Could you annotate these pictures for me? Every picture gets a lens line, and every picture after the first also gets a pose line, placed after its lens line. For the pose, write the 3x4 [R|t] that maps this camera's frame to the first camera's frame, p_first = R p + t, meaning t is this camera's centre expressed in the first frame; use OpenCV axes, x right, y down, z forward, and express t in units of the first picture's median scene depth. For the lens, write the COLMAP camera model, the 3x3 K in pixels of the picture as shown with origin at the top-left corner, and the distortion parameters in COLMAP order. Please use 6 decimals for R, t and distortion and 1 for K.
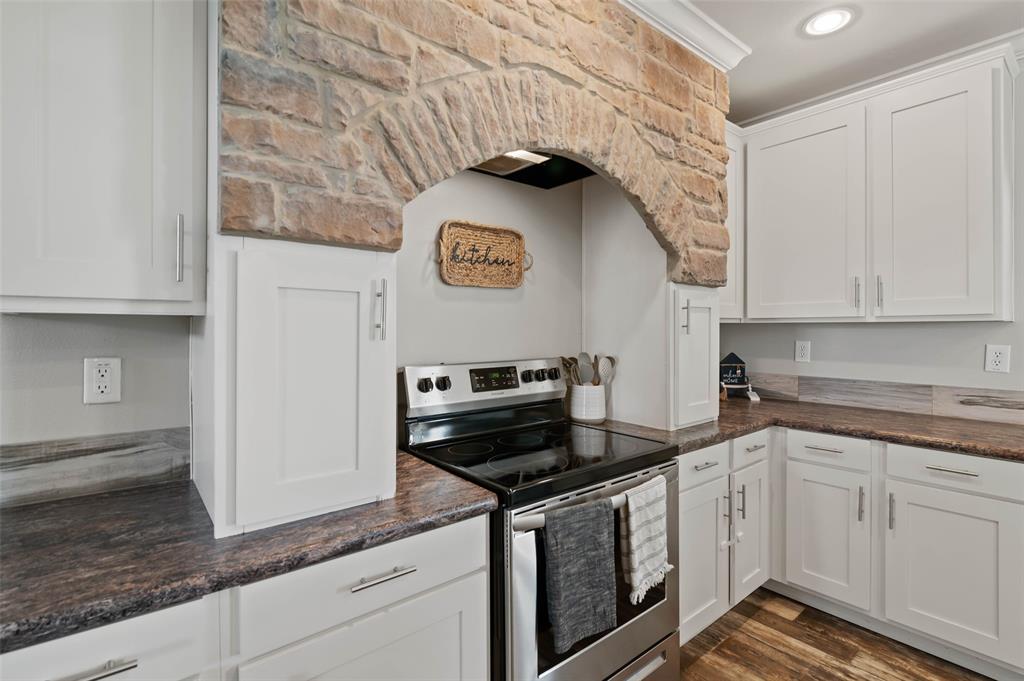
lens RADIAL K [[478.2, 0, 514.6], [0, 478.2, 332.7], [0, 0, 1]] dist [-0.001497, 0.000011]
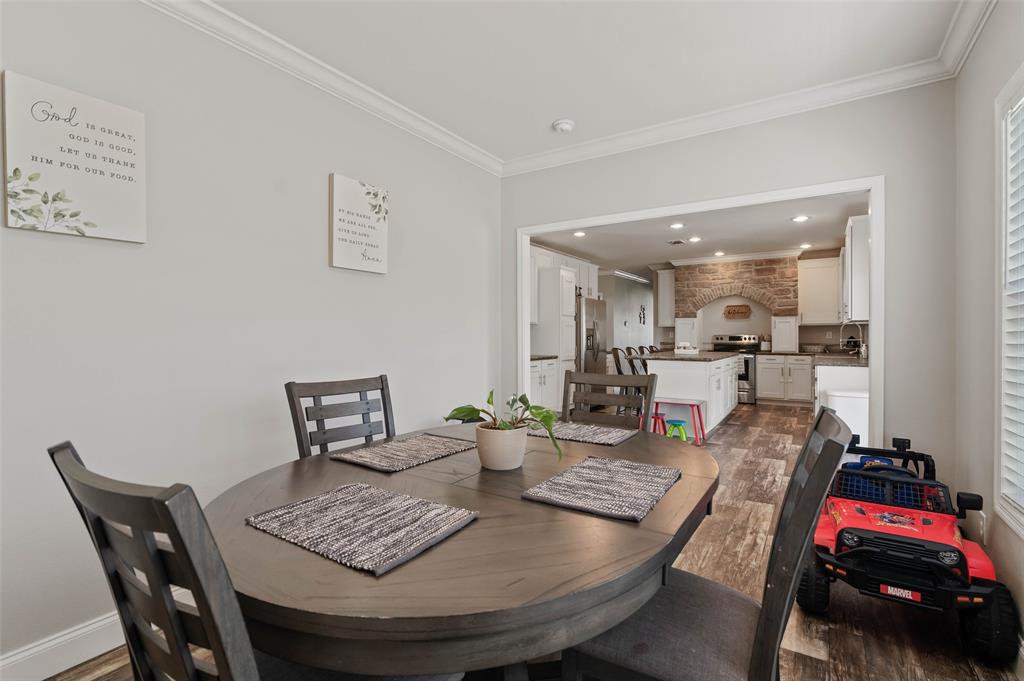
lens RADIAL K [[478.2, 0, 514.6], [0, 478.2, 332.7], [0, 0, 1]] dist [-0.001497, 0.000011]
pose [[0.307071, -0.003009, -0.951682, 3.873221], [-0.005027, 0.999976, -0.004784, 0.074786], [0.951673, 0.006253, 0.307048, -2.571323]]
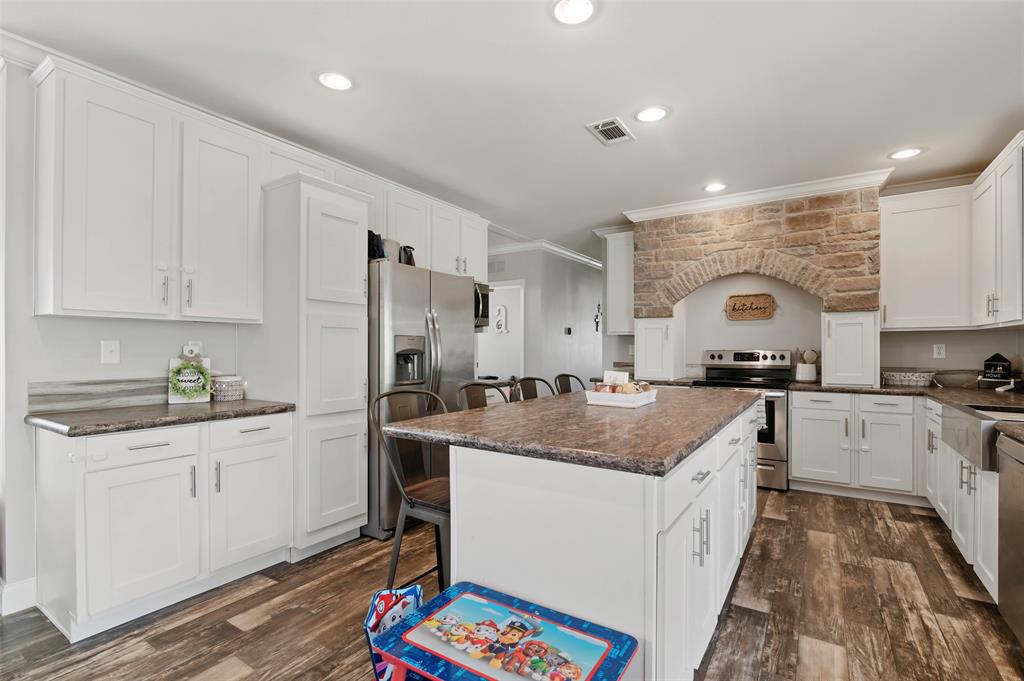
lens RADIAL K [[475.7, 0, 514.5], [0, 475.7, 346.4], [0, 0, 1]] dist [-0.001344, -0.000521]
pose [[0.301671, -0.000563, -0.953412, 2.017647], [-0.006546, 0.999975, -0.002662, 0.057087], [0.953390, 0.007044, 0.301660, -0.917961]]
